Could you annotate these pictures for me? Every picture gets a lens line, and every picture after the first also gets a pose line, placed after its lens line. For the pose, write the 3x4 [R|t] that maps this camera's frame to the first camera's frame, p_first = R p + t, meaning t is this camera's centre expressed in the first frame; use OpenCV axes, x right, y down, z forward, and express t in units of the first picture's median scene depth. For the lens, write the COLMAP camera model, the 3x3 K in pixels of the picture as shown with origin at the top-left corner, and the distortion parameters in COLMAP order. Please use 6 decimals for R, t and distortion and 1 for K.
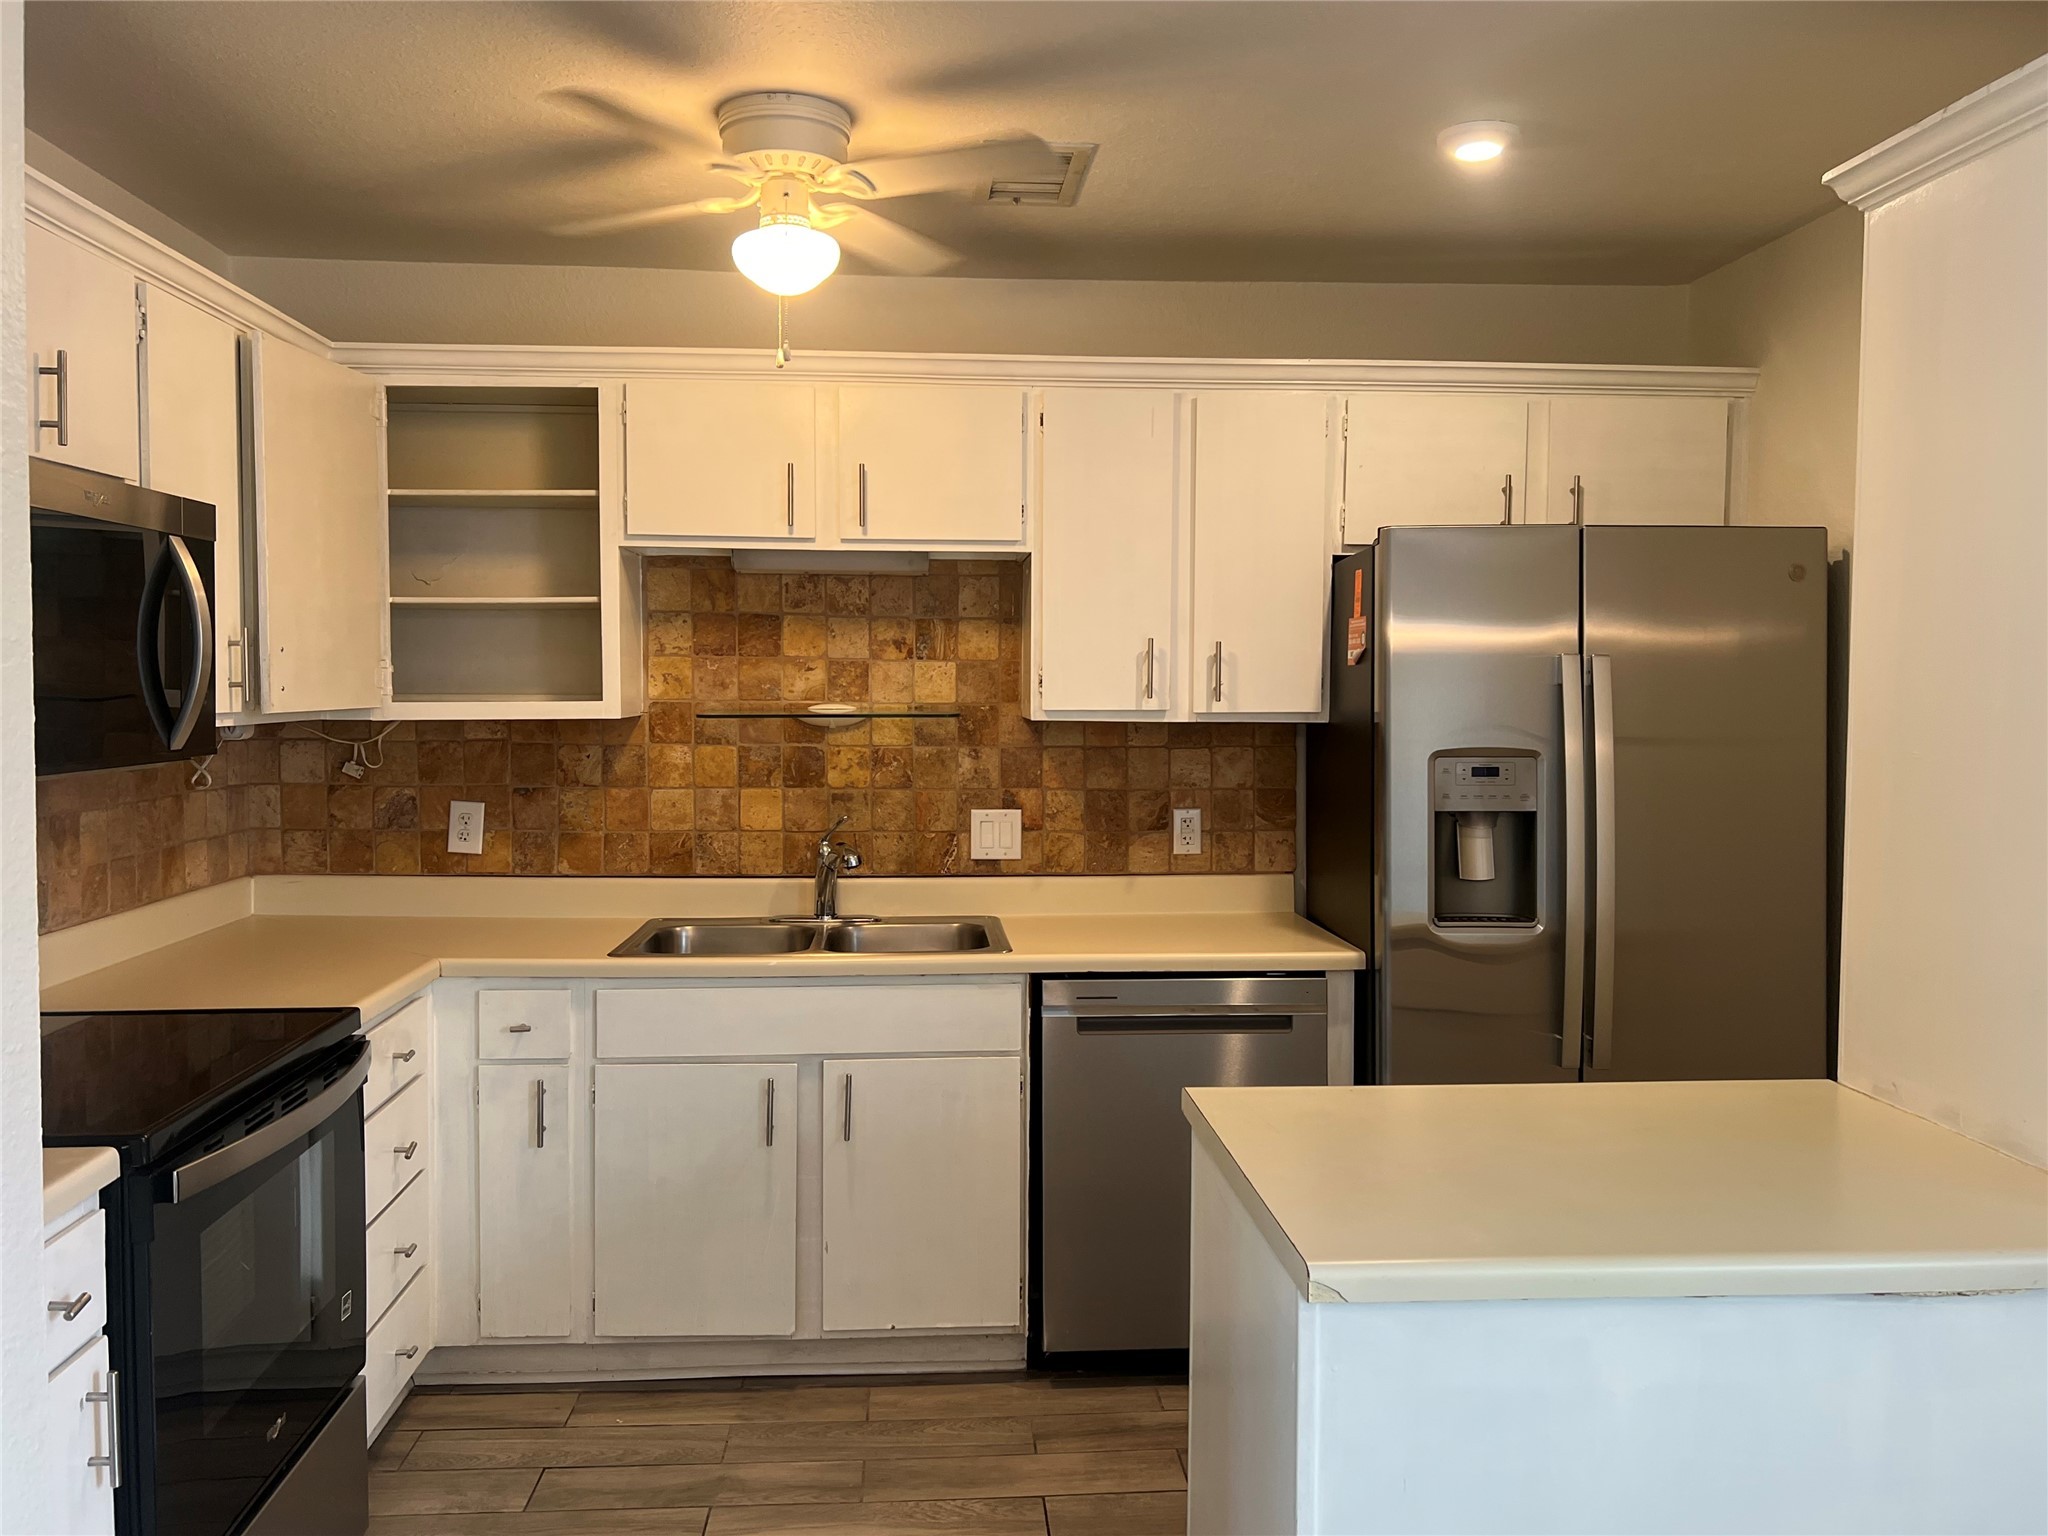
lens RADIAL K [[1550.8, 0, 993.5], [0, 1550.8, 764.6], [0, 0, 1]] dist [0.088835, -0.186616]
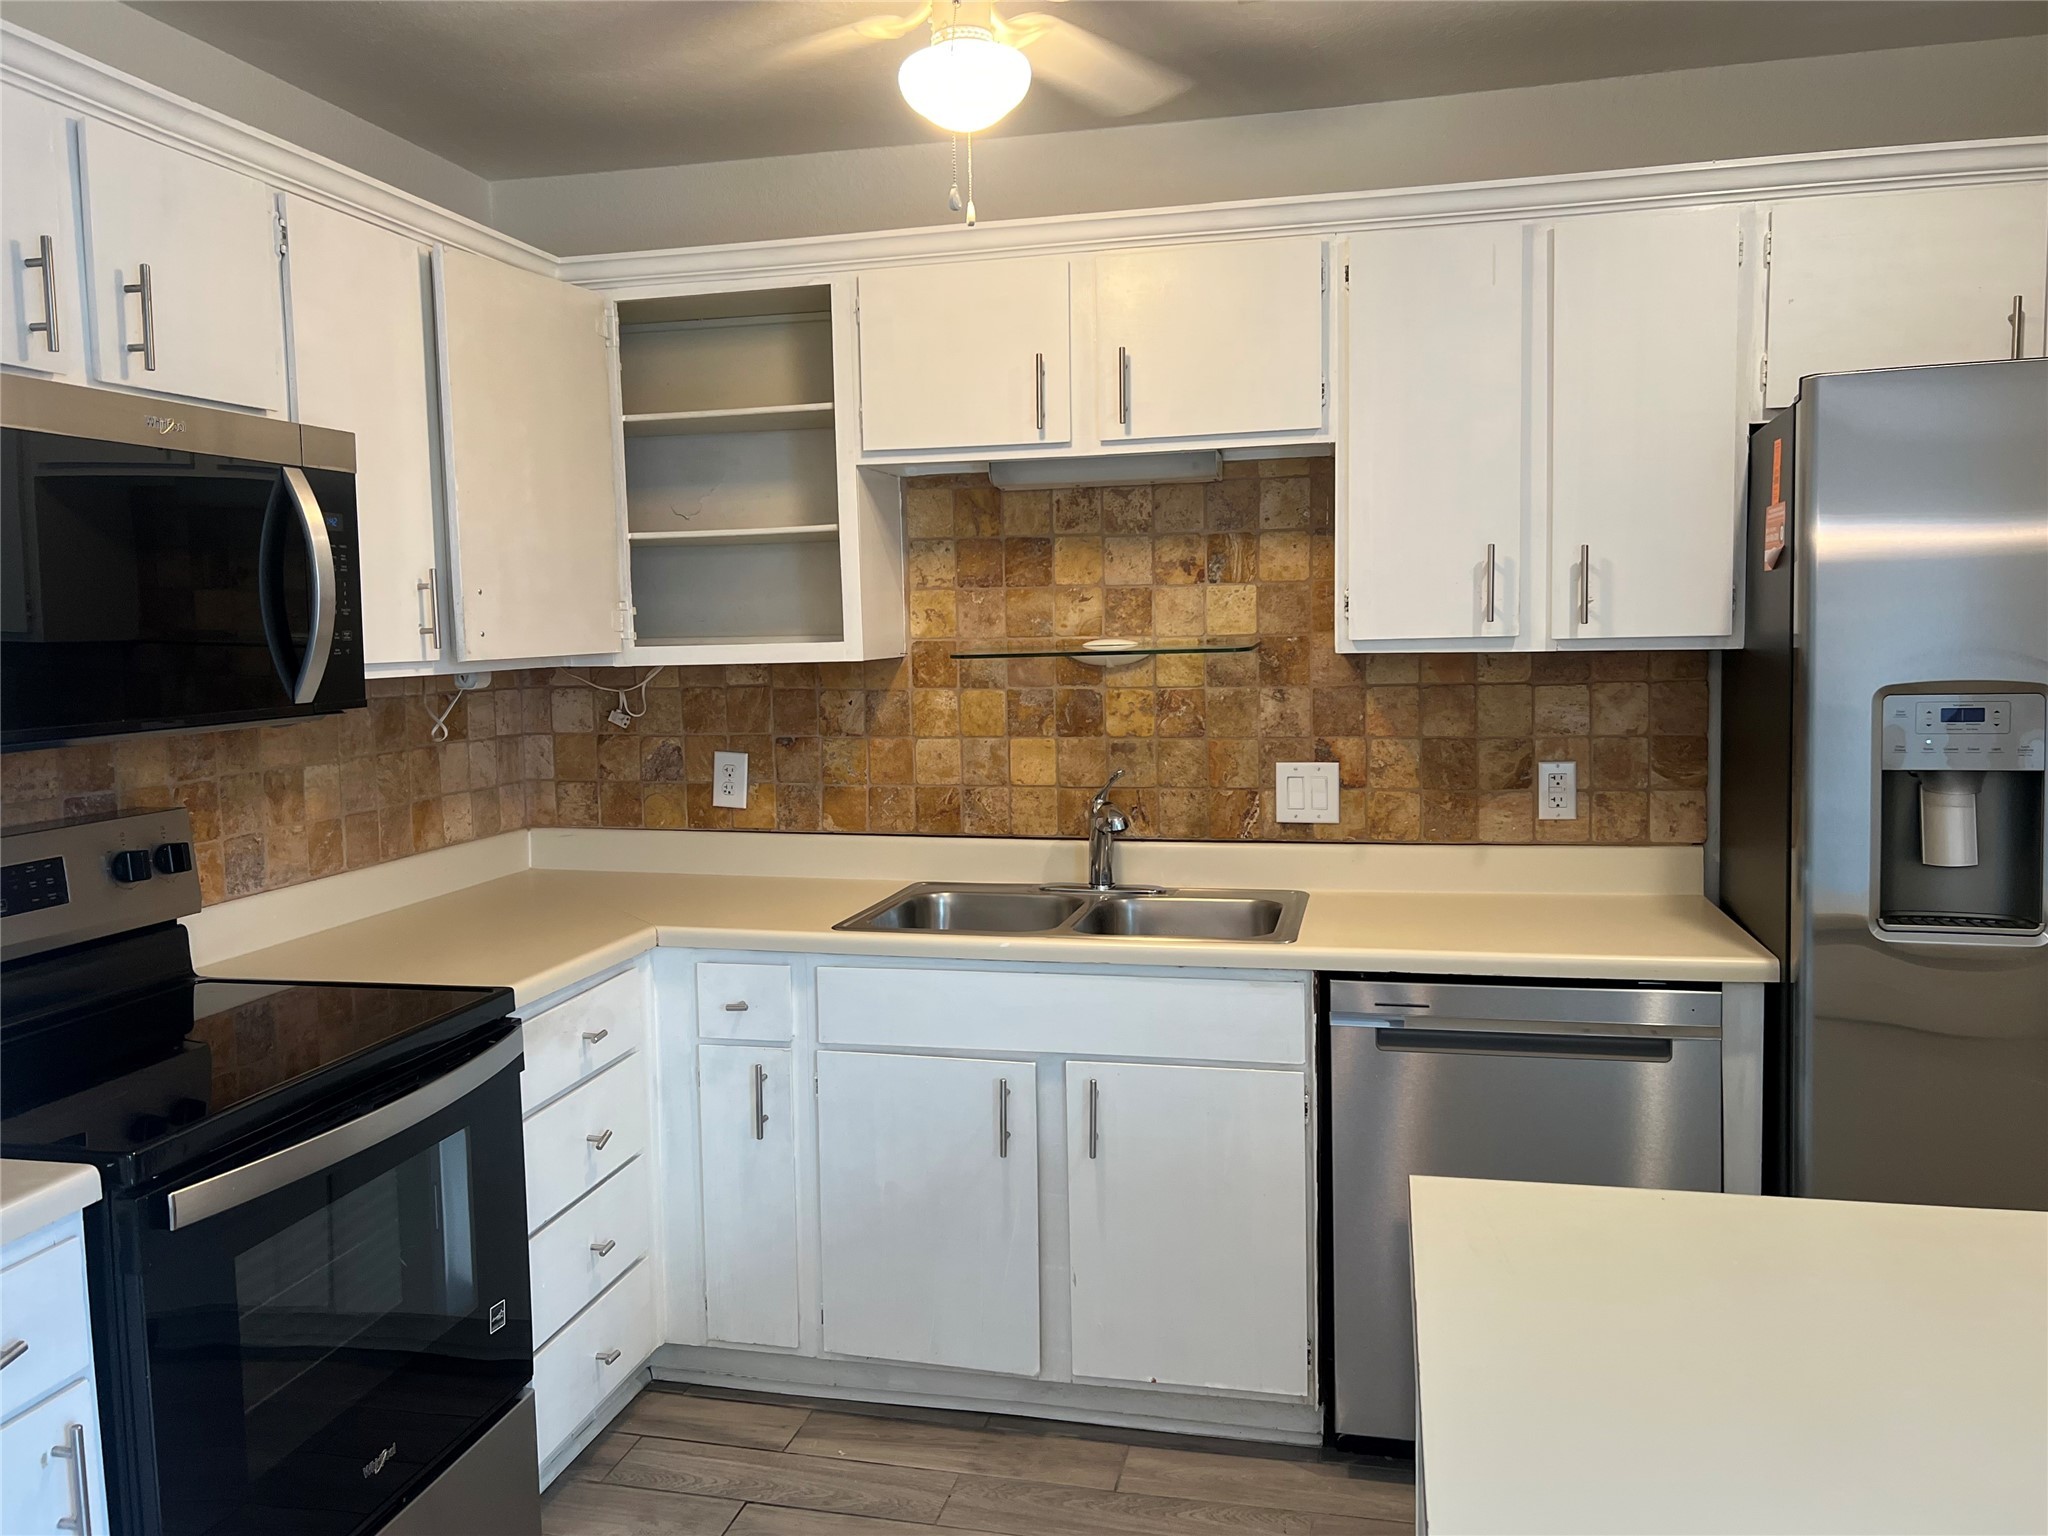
lens RADIAL K [[1550.8, 0, 993.5], [0, 1550.8, 764.6], [0, 0, 1]] dist [0.088835, -0.186616]
pose [[0.956039, 0.002896, -0.293224, 0.087733], [0.008939, 0.999199, 0.039014, -0.003874], [0.293102, -0.039921, 0.955247, 0.164127]]
